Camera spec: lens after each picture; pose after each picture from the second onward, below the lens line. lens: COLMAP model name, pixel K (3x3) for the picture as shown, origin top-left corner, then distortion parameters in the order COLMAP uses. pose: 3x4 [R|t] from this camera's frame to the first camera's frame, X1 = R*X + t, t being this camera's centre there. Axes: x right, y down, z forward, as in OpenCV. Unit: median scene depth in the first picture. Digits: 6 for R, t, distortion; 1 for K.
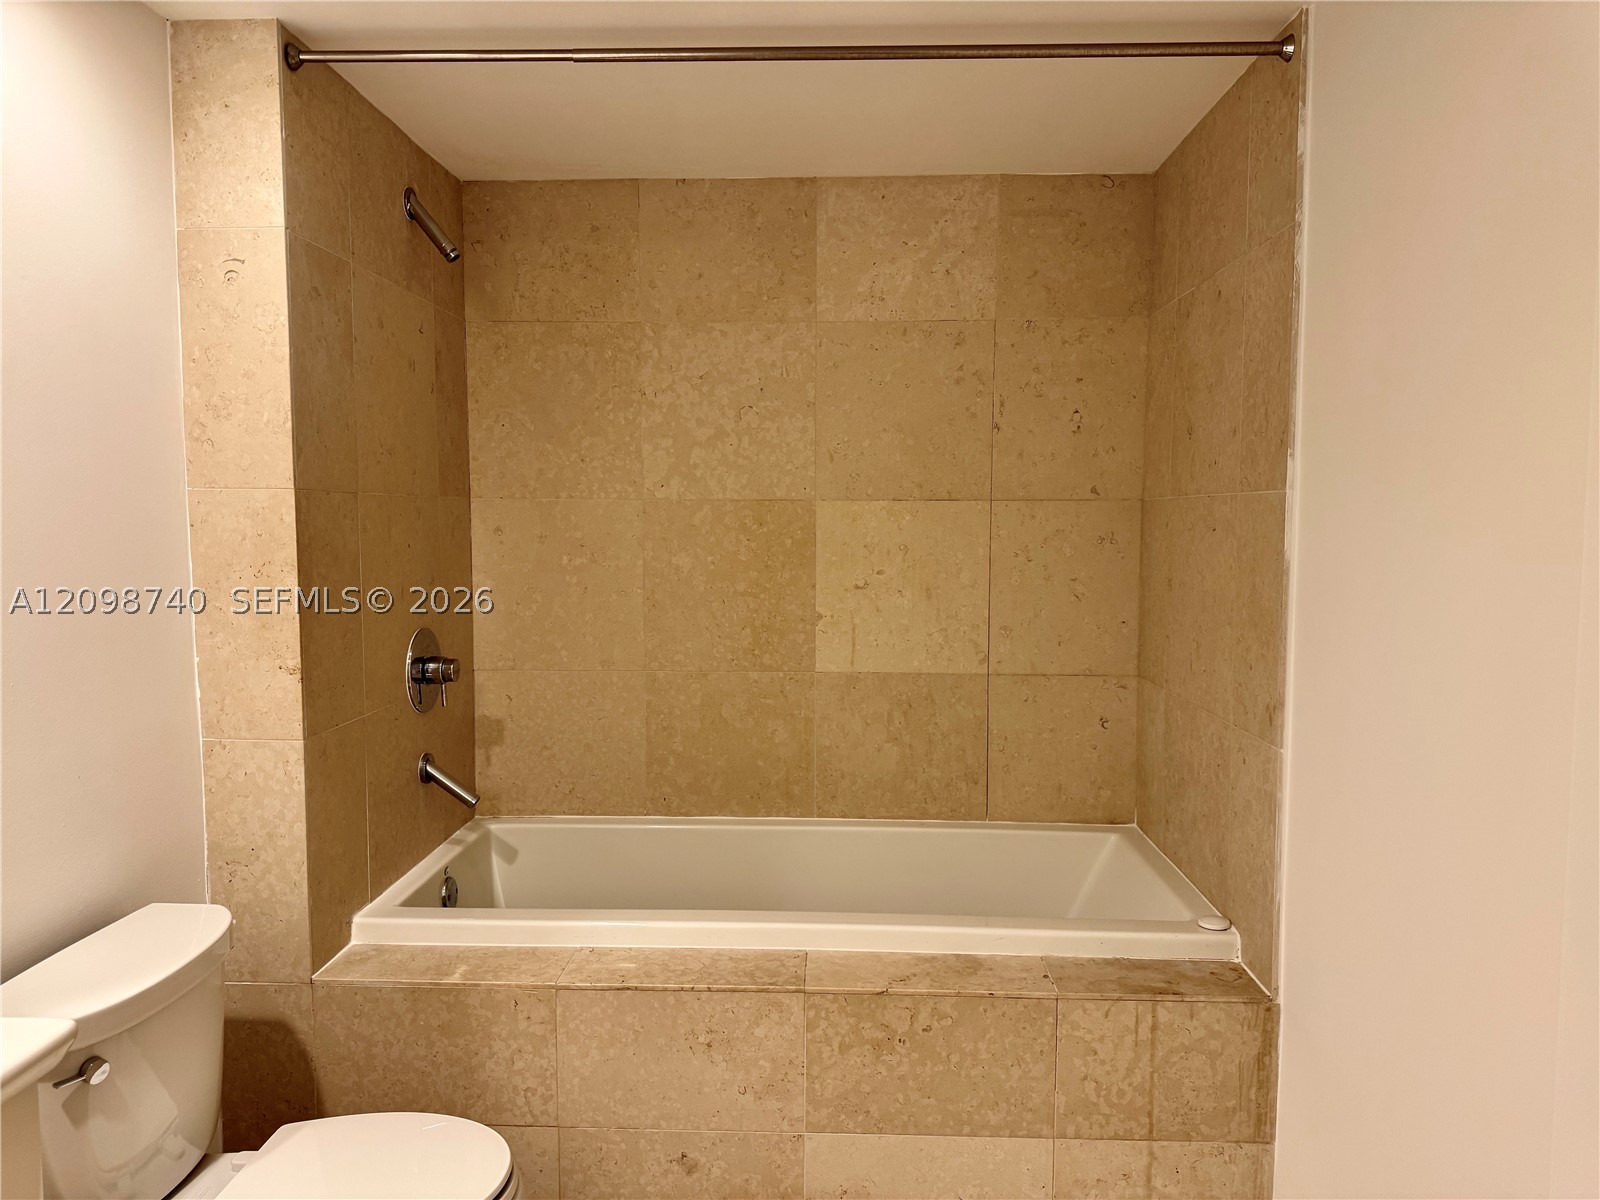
lens RADIAL K [[1135.1, 0, 800.0], [0, 1135.1, 600.0], [0, 0, 1]] dist [0.009756, -0.004231]
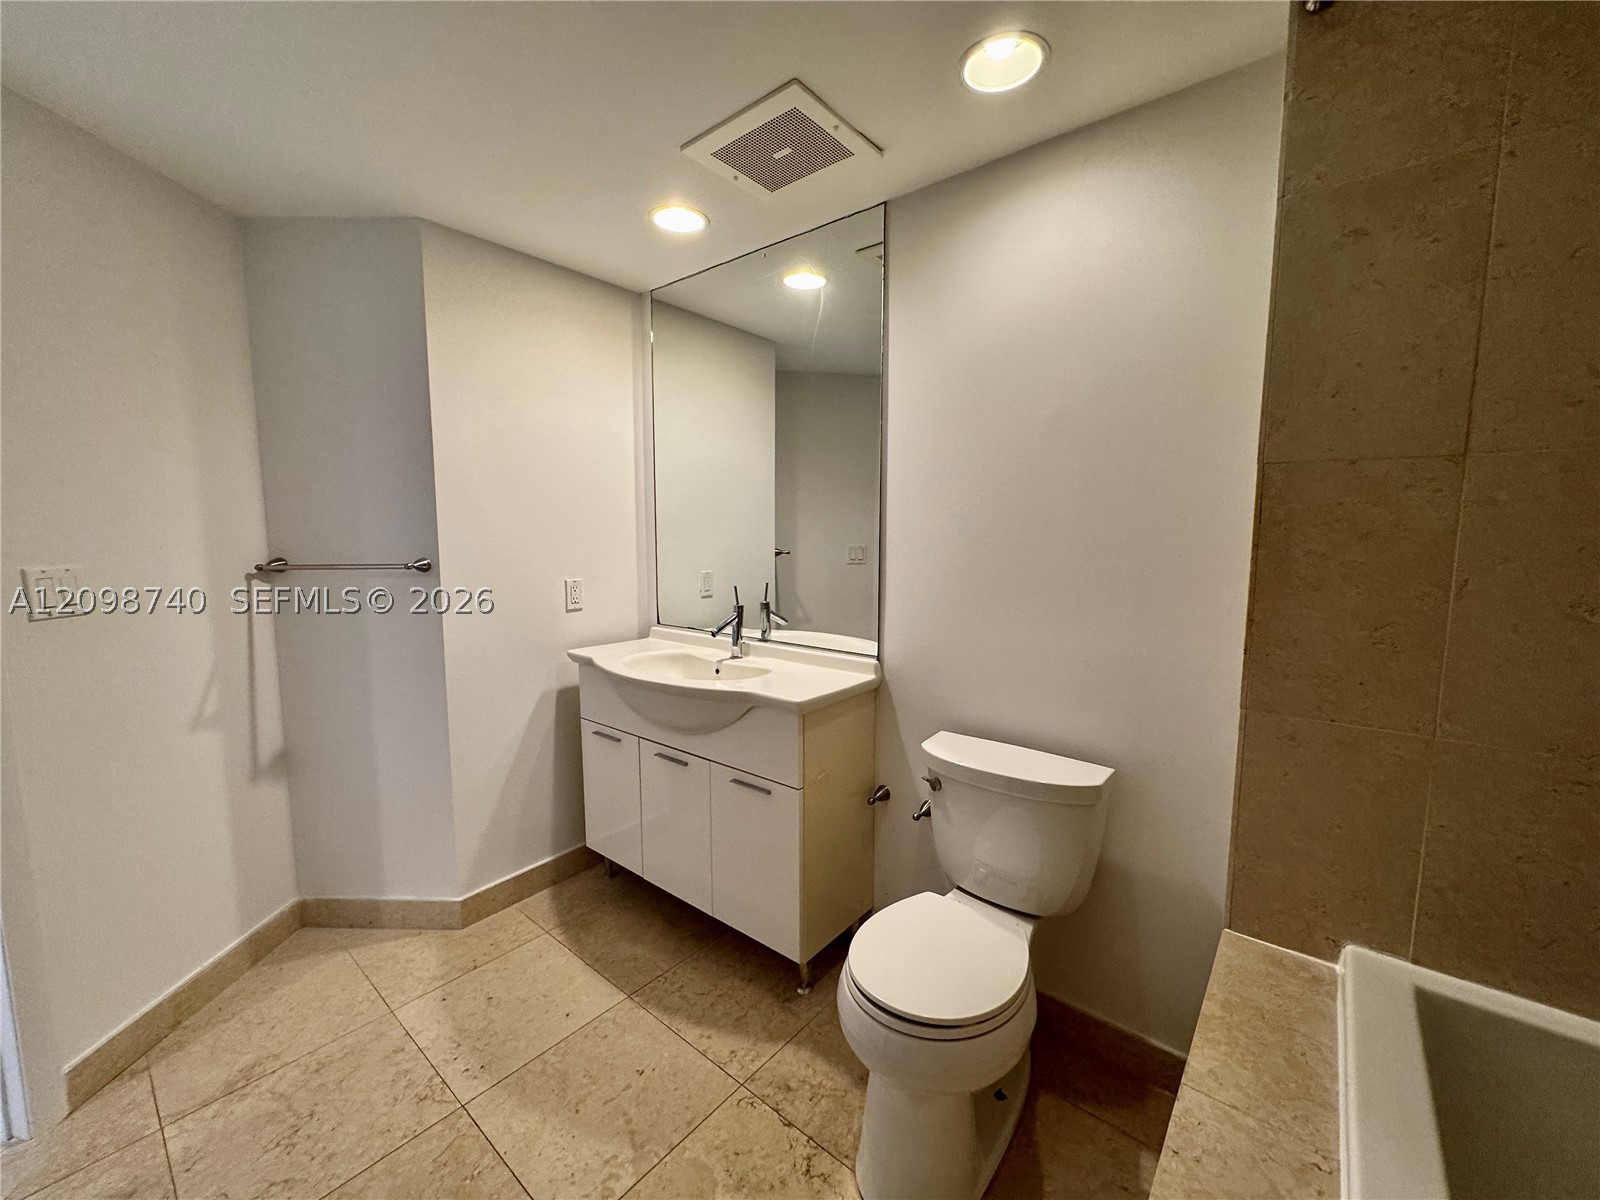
lens RADIAL K [[638.4, 0, 800.0], [0, 638.4, 600.0], [0, 0, 1]] dist [0.000034, -0.000109]
pose [[-0.596856, 0.080002, -0.798350, 0.260968], [-0.063485, 0.987188, 0.146387, -0.034767], [0.799833, 0.138055, -0.584130, 1.000074]]
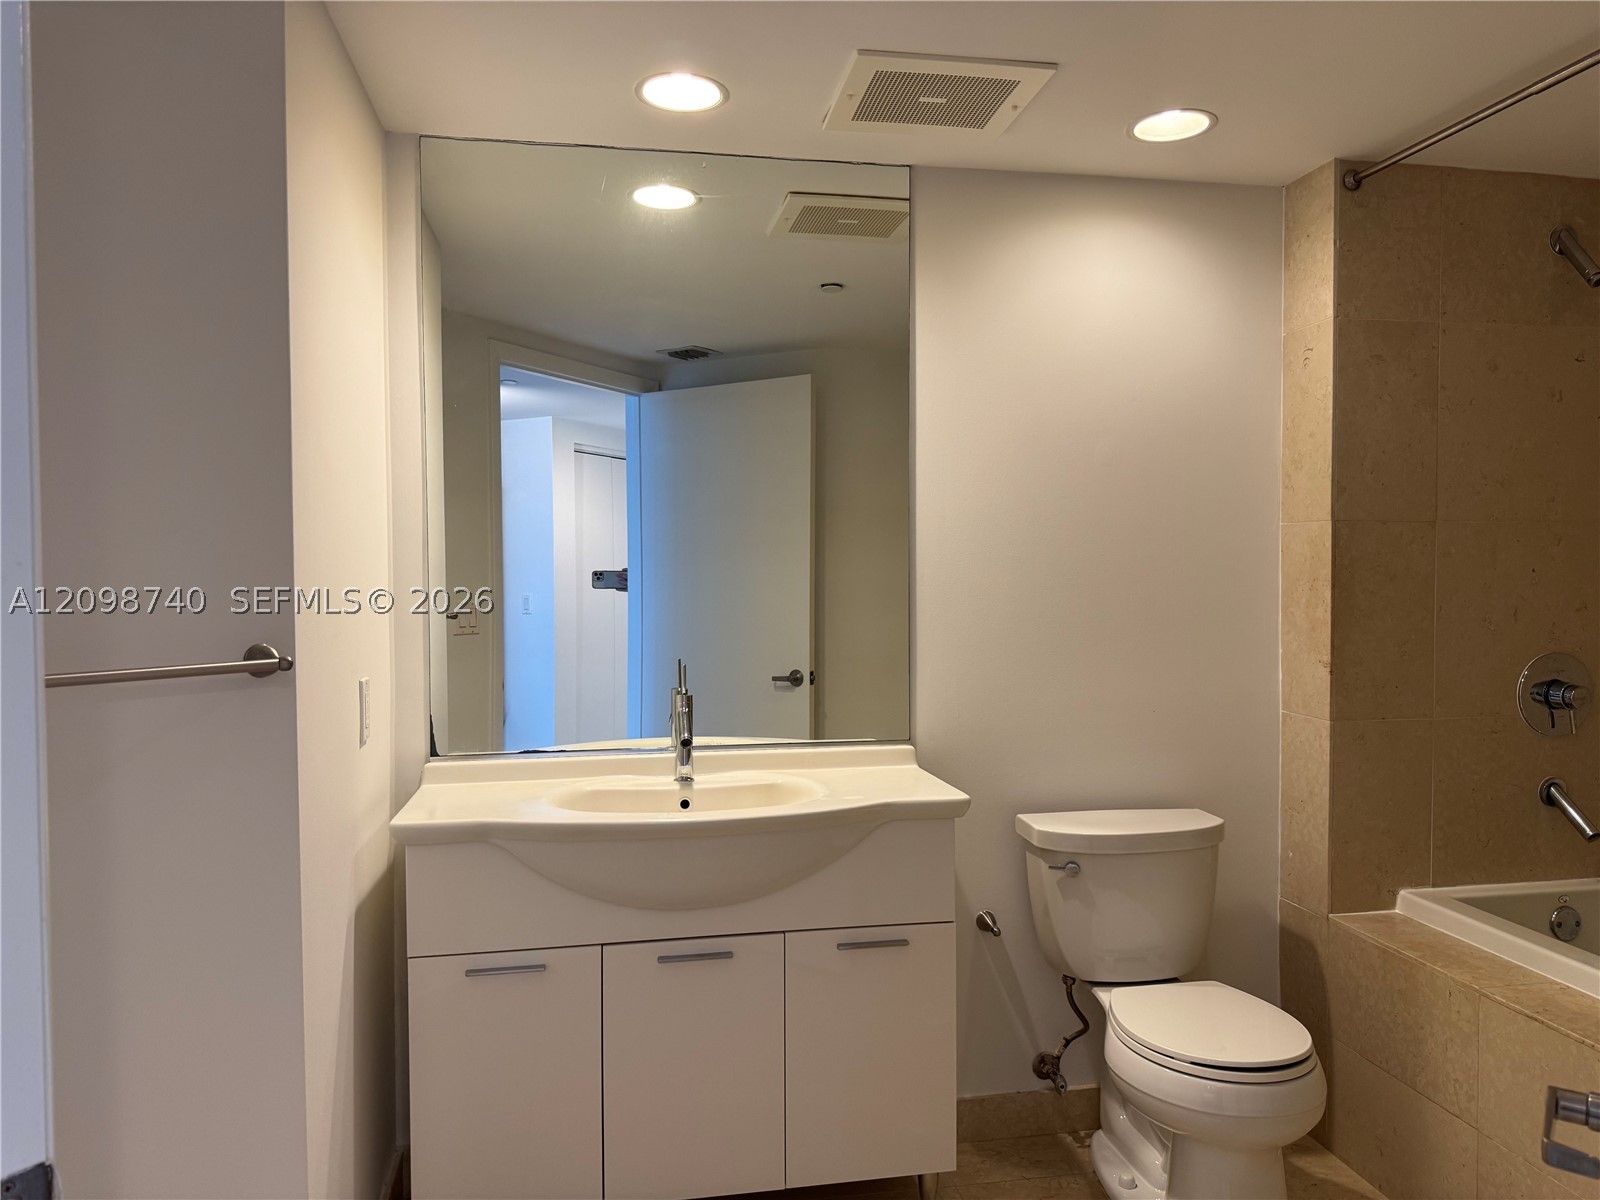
lens RADIAL K [[1135.1, 0, 800.0], [0, 1135.1, 600.0], [0, 0, 1]] dist [0.009756, -0.004231]
pose [[0.219971, 0.026997, -0.975133, 0.646705], [-0.069080, 0.997539, 0.012035, 0.015661], [0.973058, 0.064715, 0.221294, 0.146859]]
